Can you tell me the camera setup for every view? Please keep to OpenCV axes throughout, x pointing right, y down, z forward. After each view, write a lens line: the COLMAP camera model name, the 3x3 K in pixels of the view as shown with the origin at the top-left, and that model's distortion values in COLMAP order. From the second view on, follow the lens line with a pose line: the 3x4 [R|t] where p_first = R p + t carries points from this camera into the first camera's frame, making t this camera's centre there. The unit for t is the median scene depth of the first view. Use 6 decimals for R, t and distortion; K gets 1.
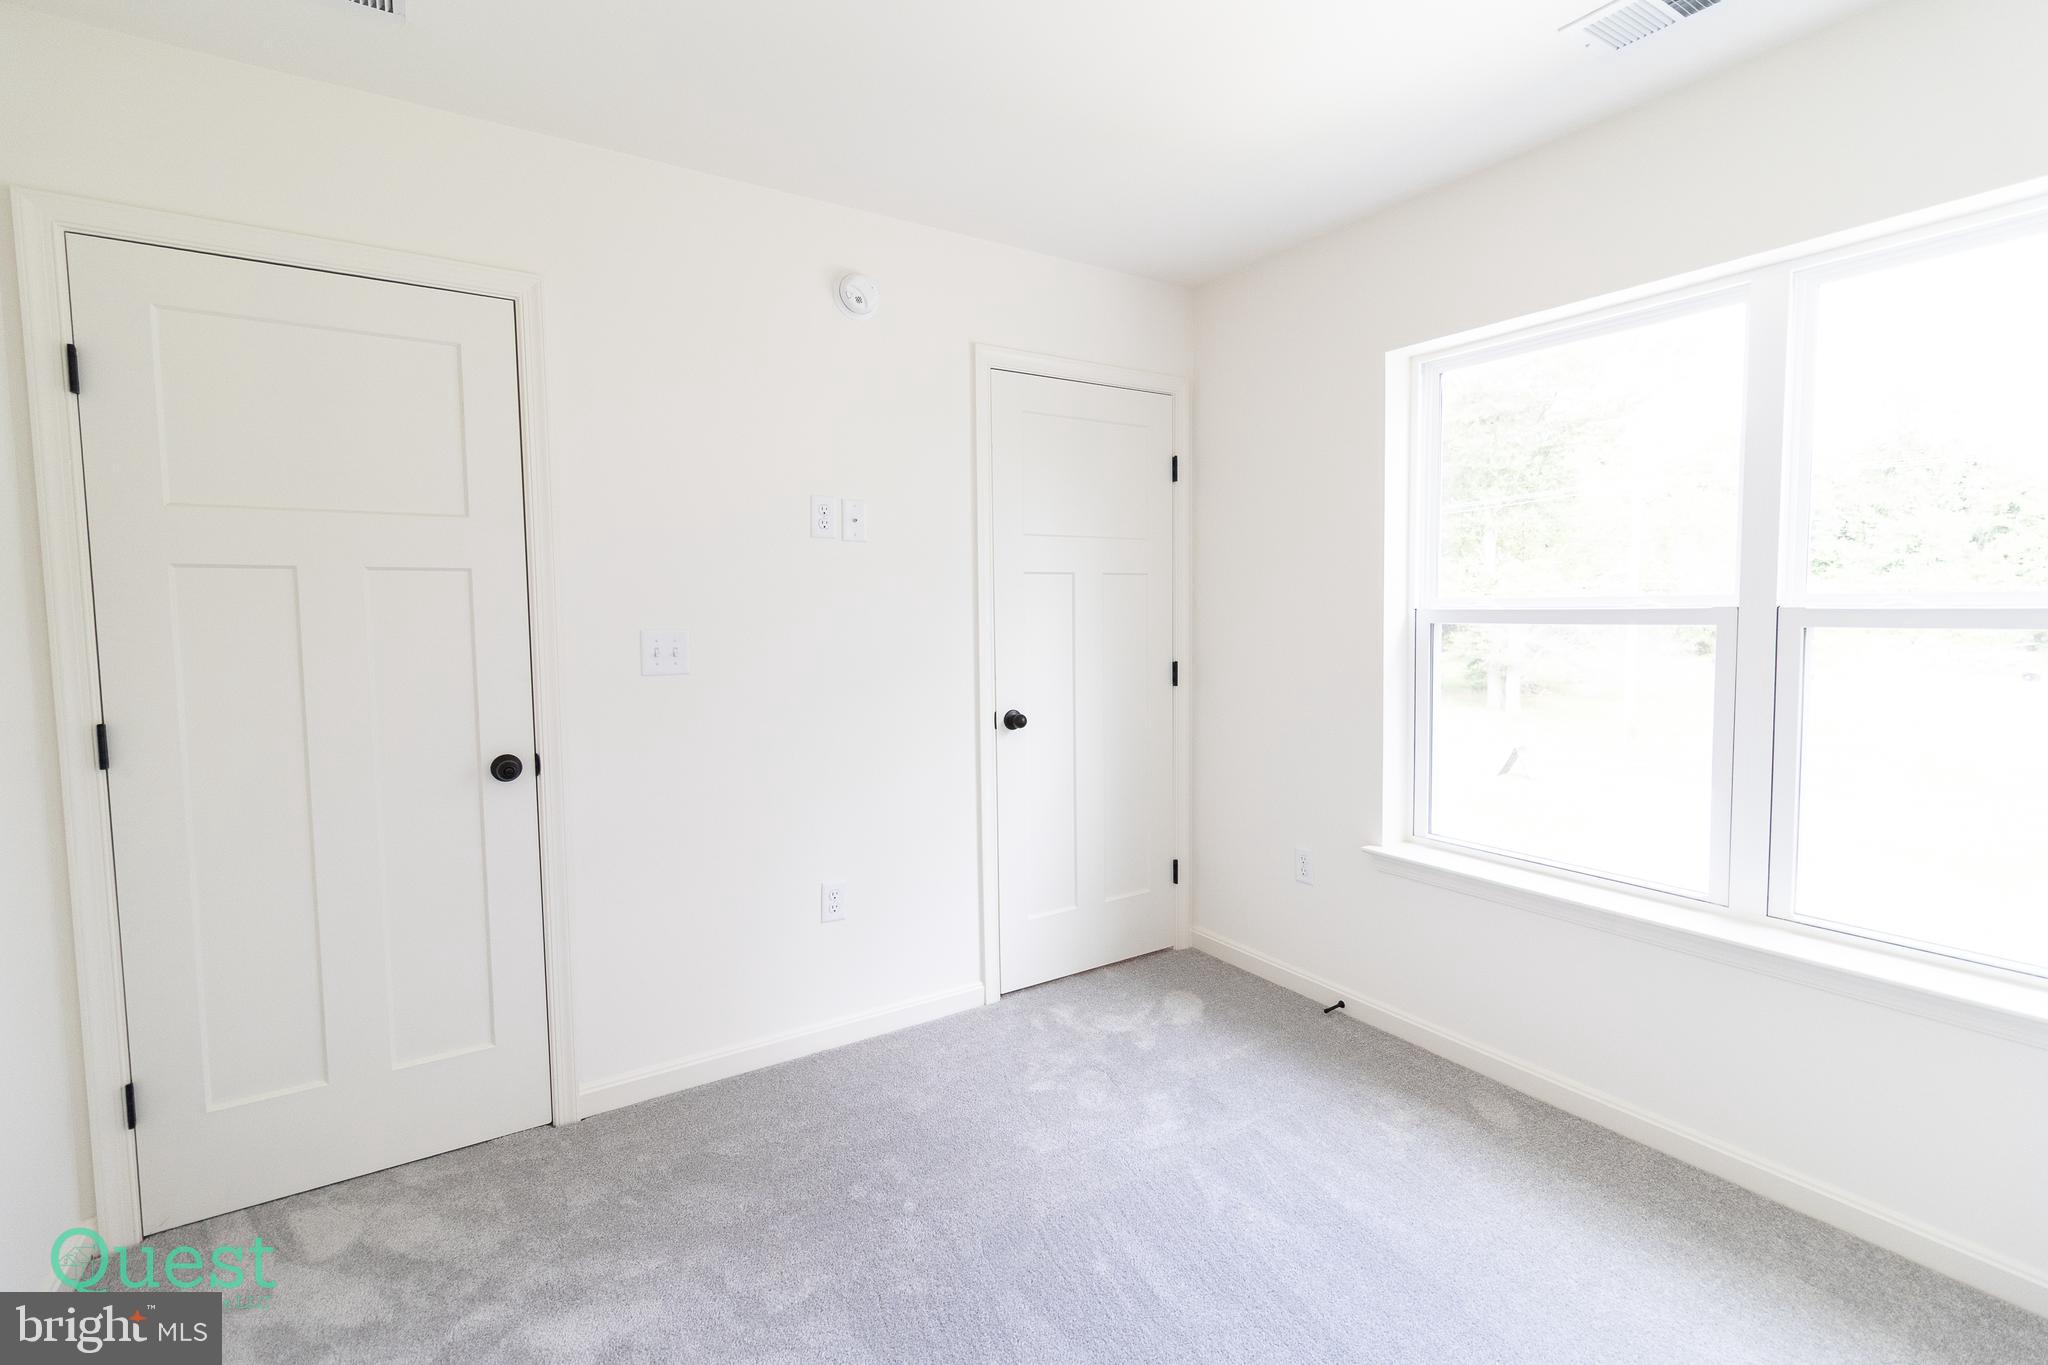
lens RADIAL K [[1011.9, 0, 1019.8], [0, 1011.9, 681.0], [0, 0, 1]] dist [0.012956, 0.000548]
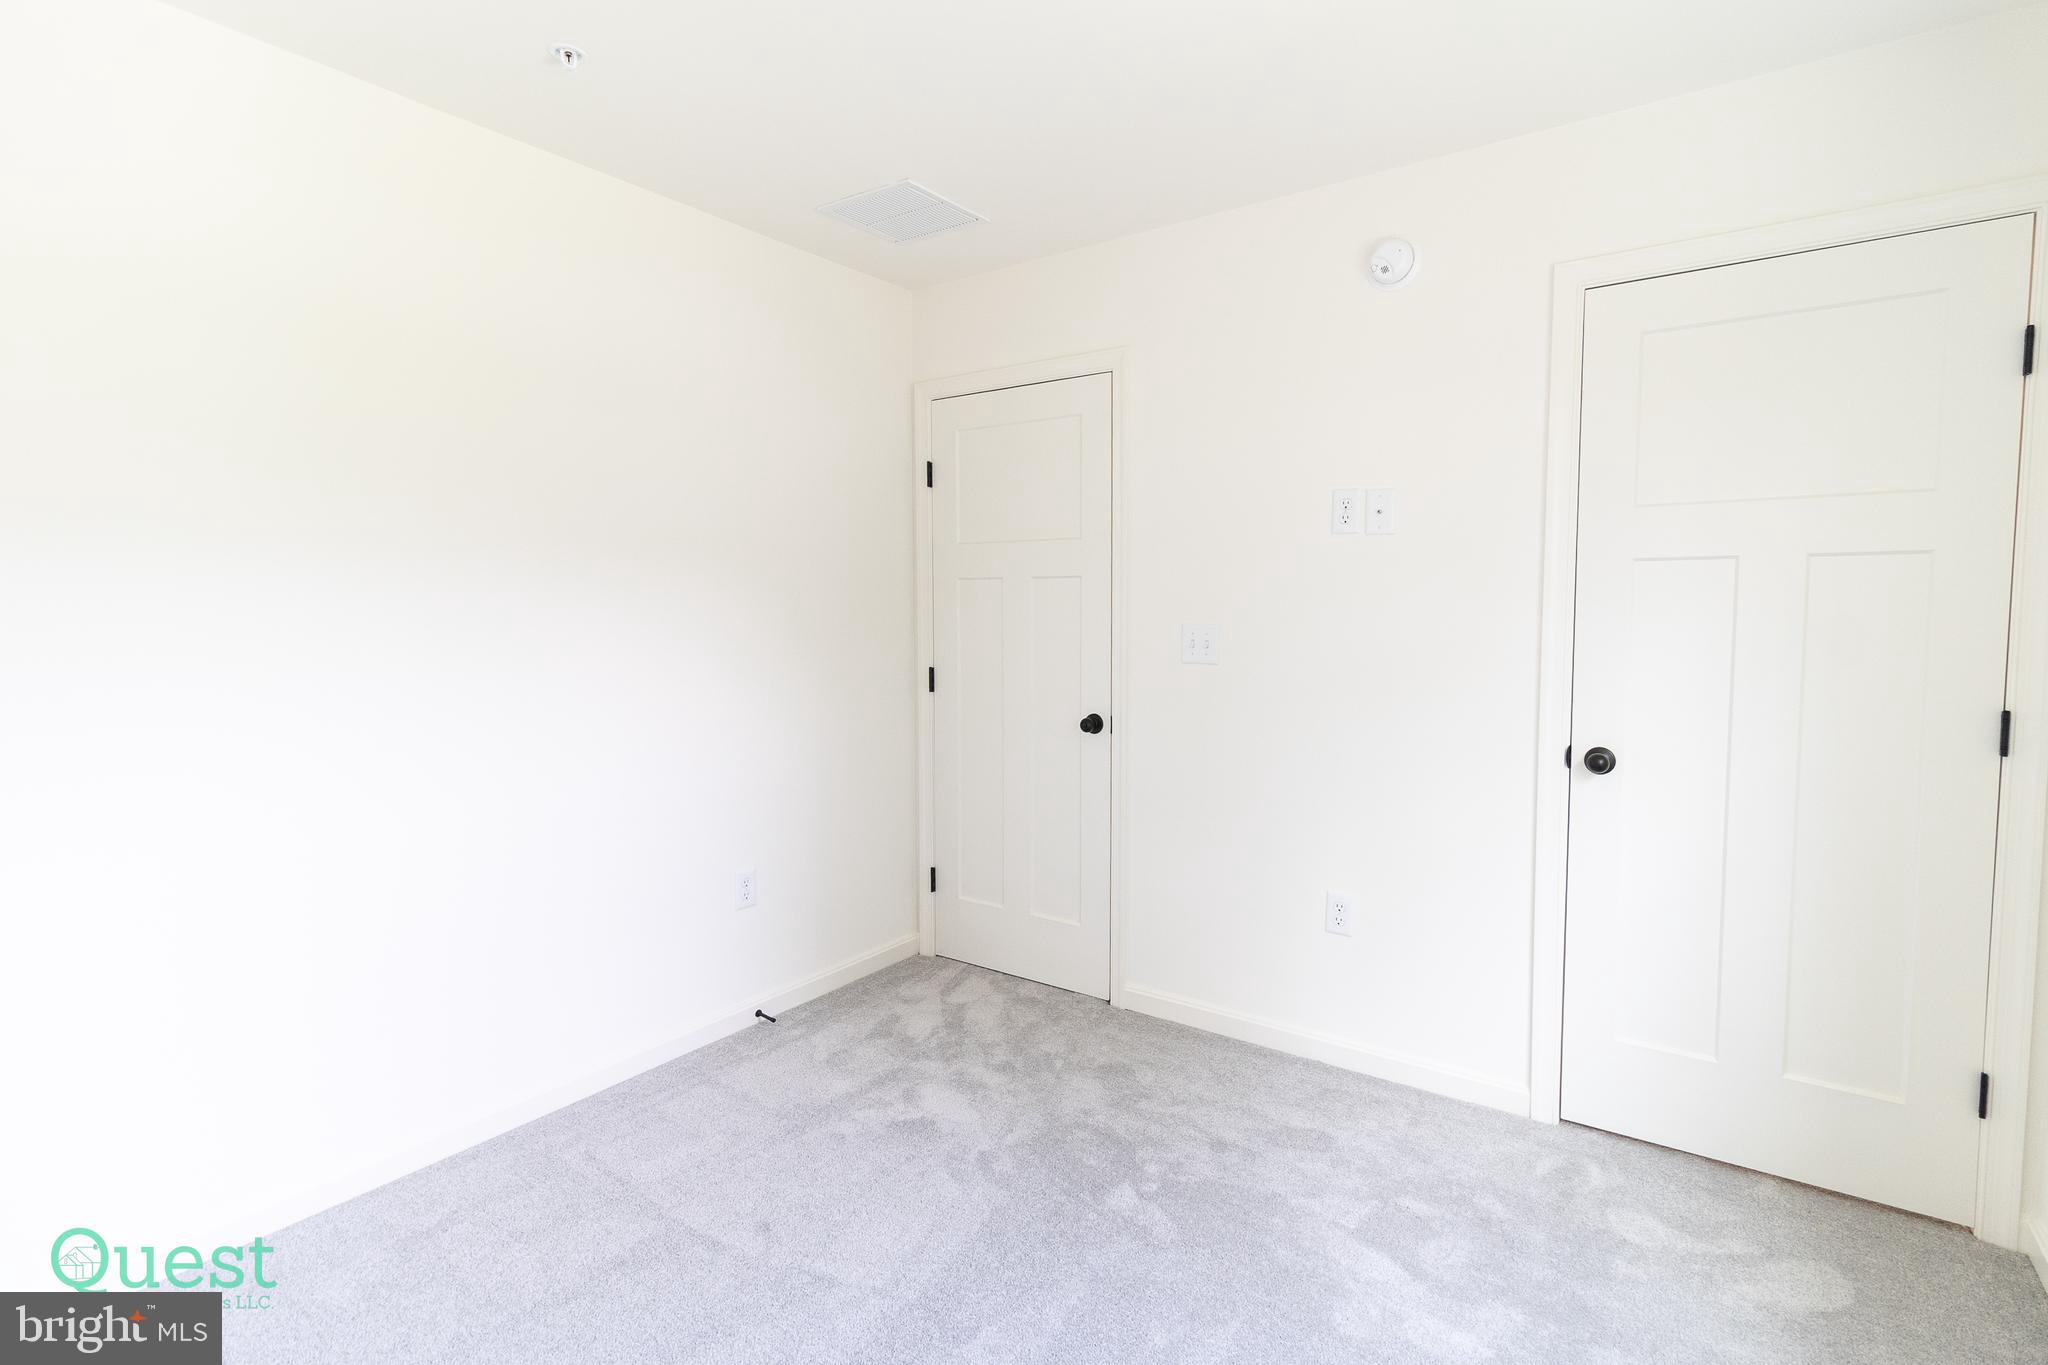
lens RADIAL K [[1011.9, 0, 1028.6], [0, 1011.9, 676.5], [0, 0, 1]] dist [0.012956, 0.000548]
pose [[0.325432, 0.075866, -0.942517, 0.617609], [-0.070340, 0.995957, 0.055880, -0.038777], [0.942946, 0.048111, 0.329453, 0.406985]]
